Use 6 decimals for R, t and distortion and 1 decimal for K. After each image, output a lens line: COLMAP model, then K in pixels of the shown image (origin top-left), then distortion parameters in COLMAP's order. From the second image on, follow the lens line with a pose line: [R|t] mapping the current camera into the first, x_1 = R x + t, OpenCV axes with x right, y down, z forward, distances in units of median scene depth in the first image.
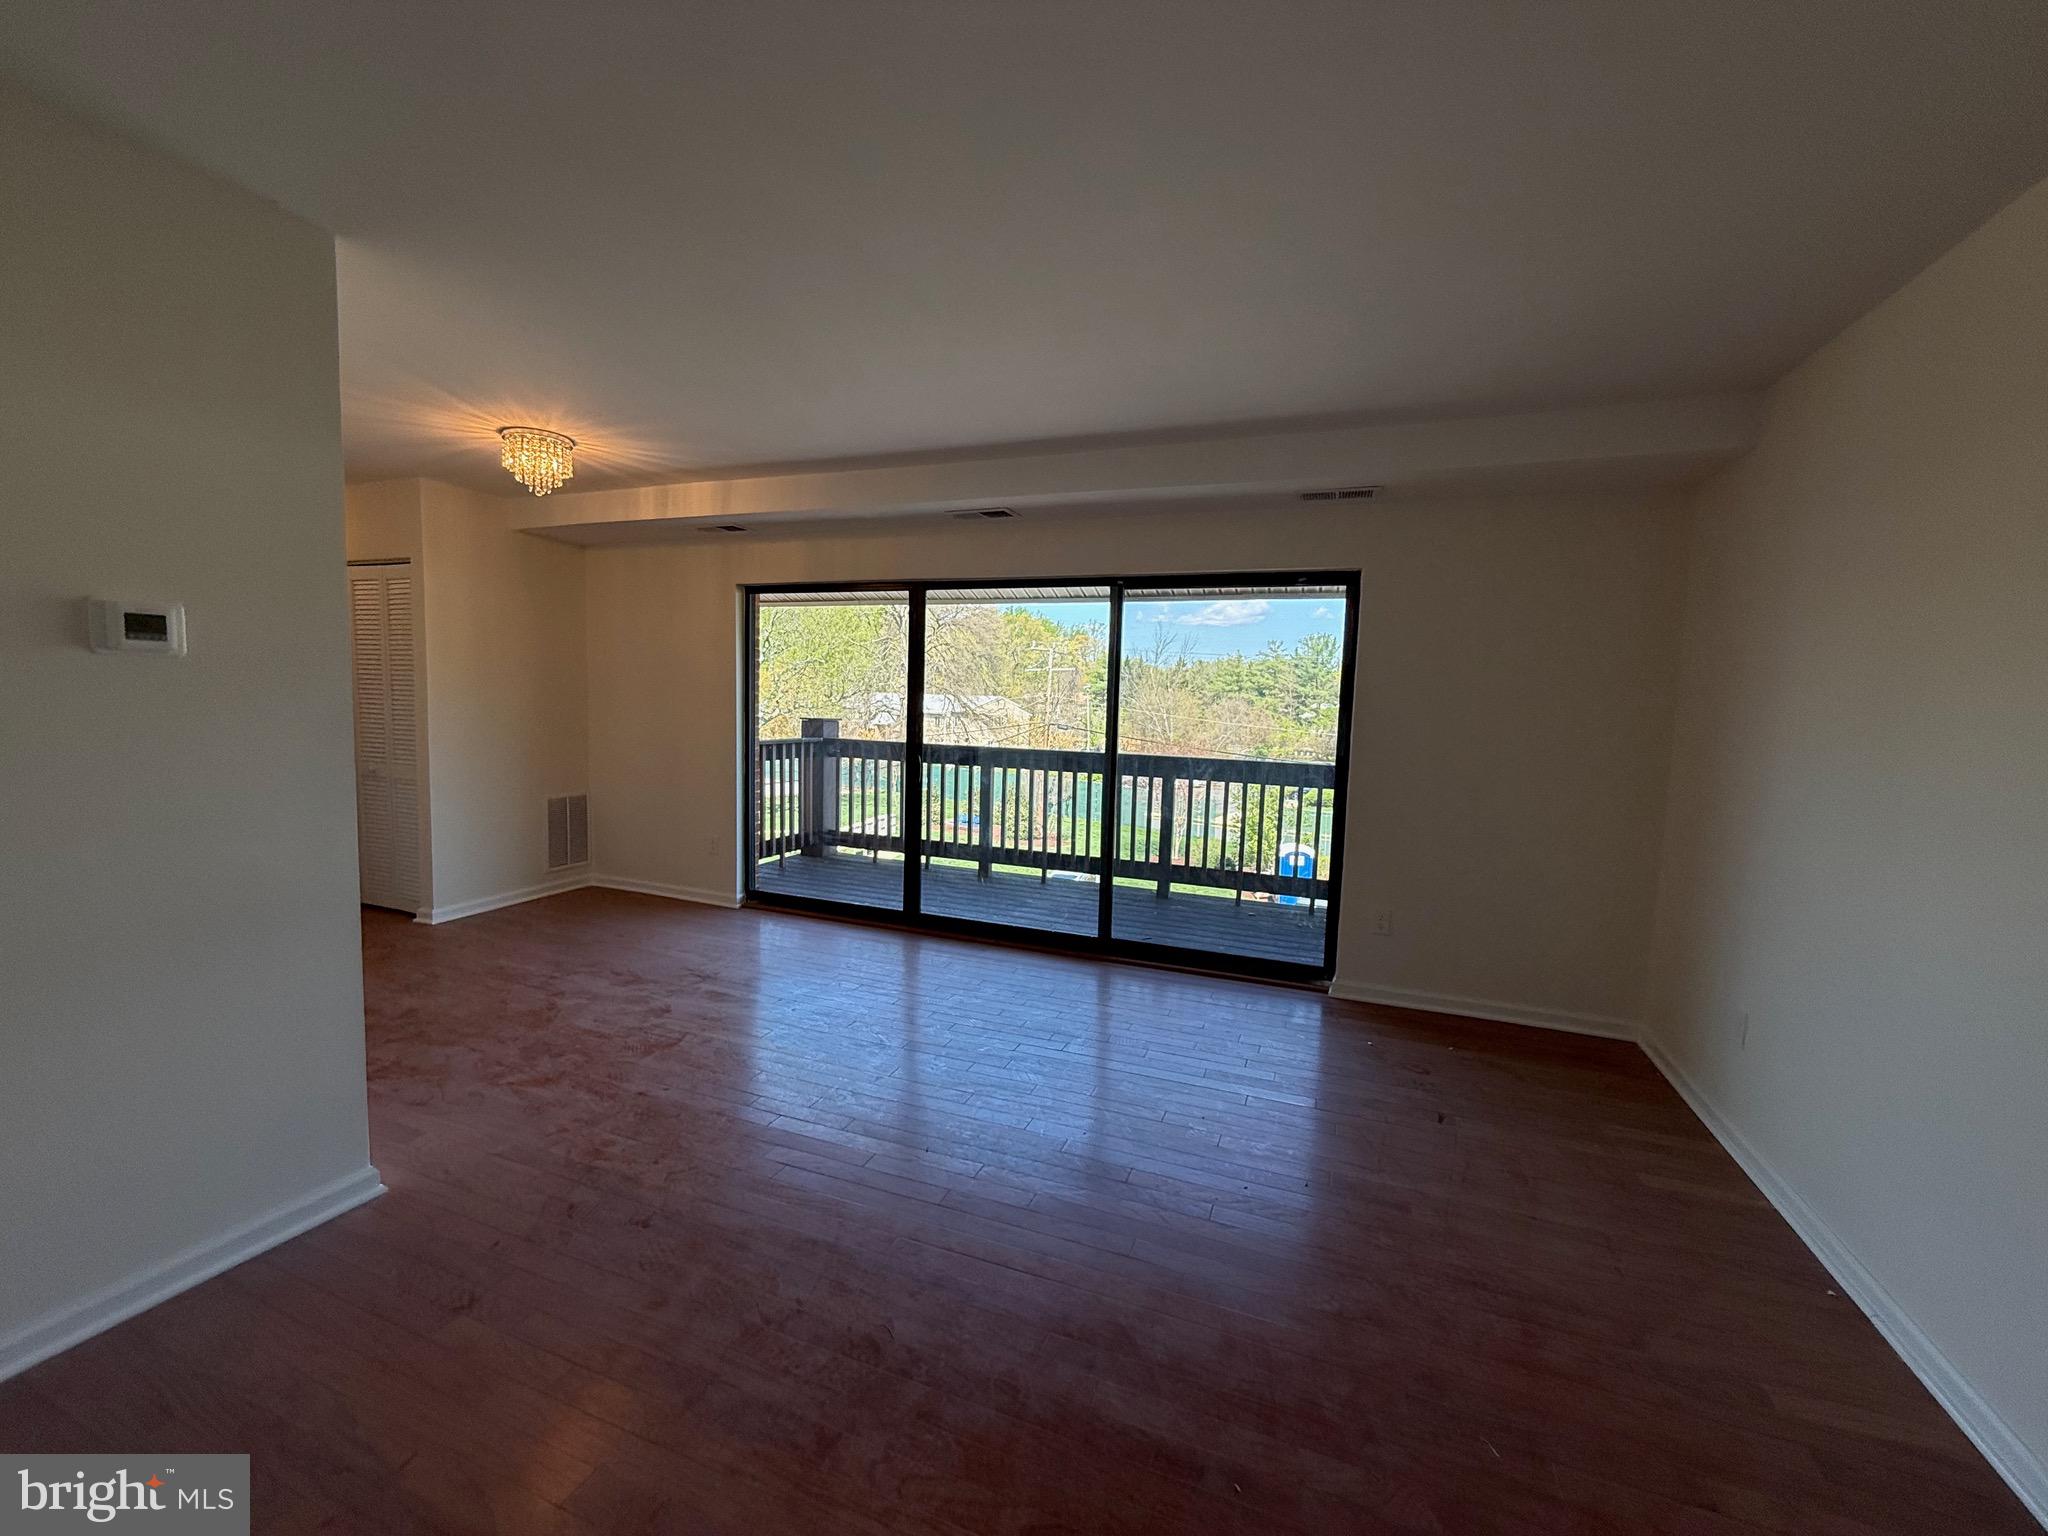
lens RADIAL K [[816.5, 0, 1017.8], [0, 816.5, 765.3], [0, 0, 1]] dist [0.000862, -0.000265]
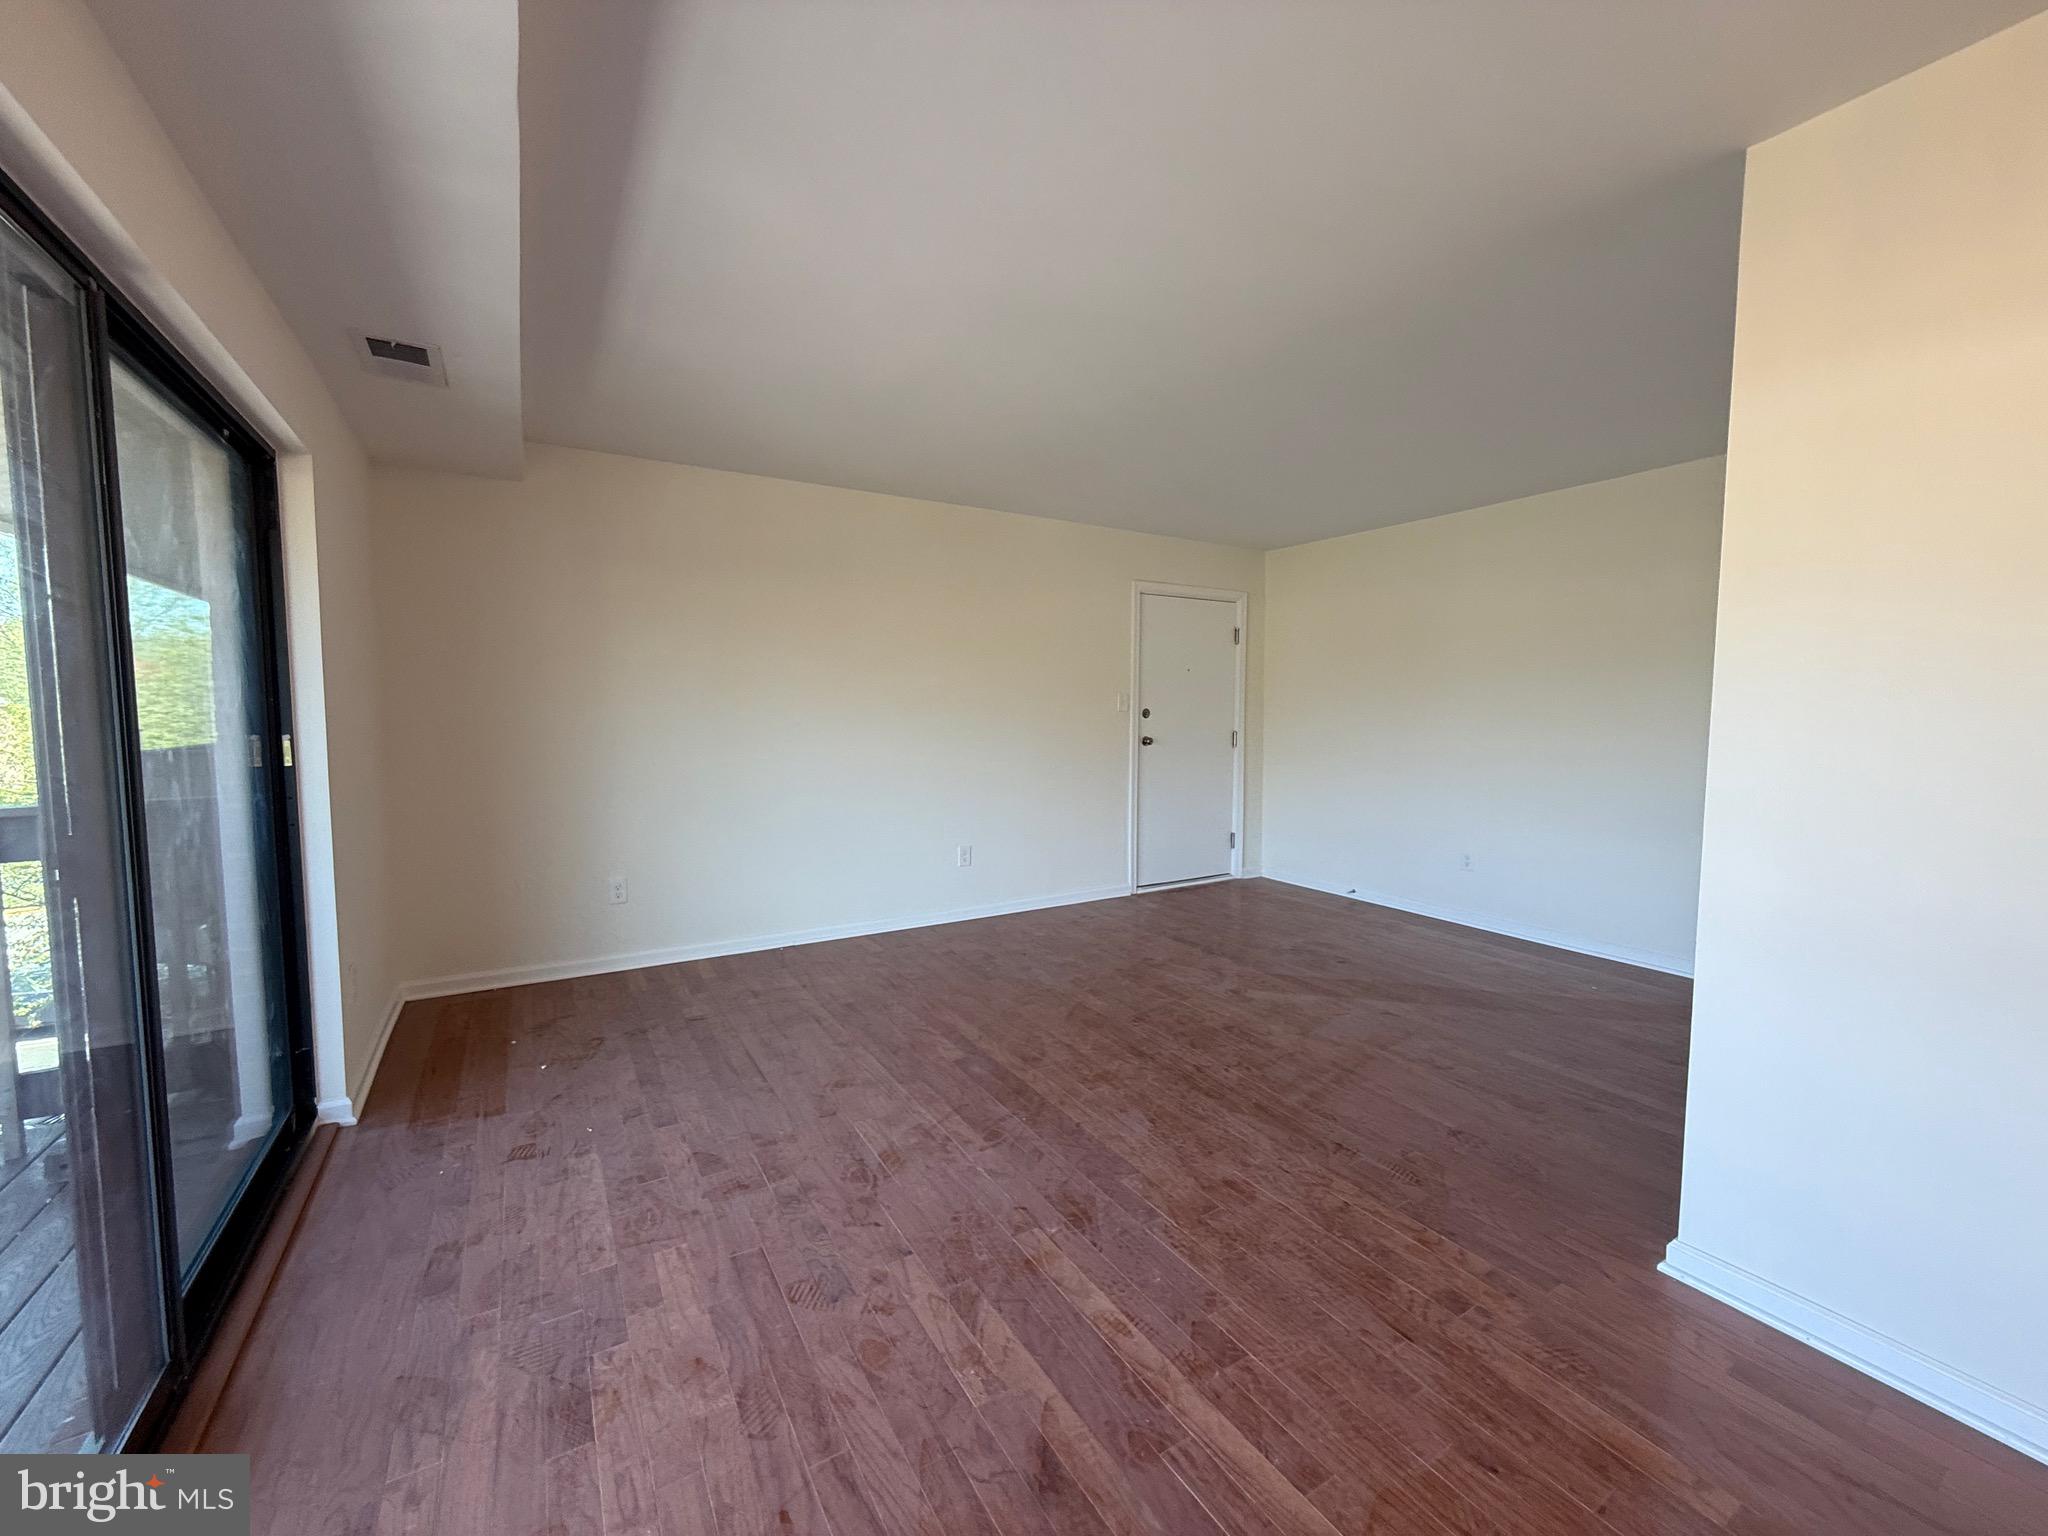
lens RADIAL K [[816.5, 0, 1017.8], [0, 816.5, 765.3], [0, 0, 1]] dist [0.000862, -0.000265]
pose [[-0.795992, -0.075326, 0.600602, -0.684323], [0.023659, 0.987597, 0.155217, -0.148670], [-0.604844, 0.137761, -0.784337, 1.931562]]
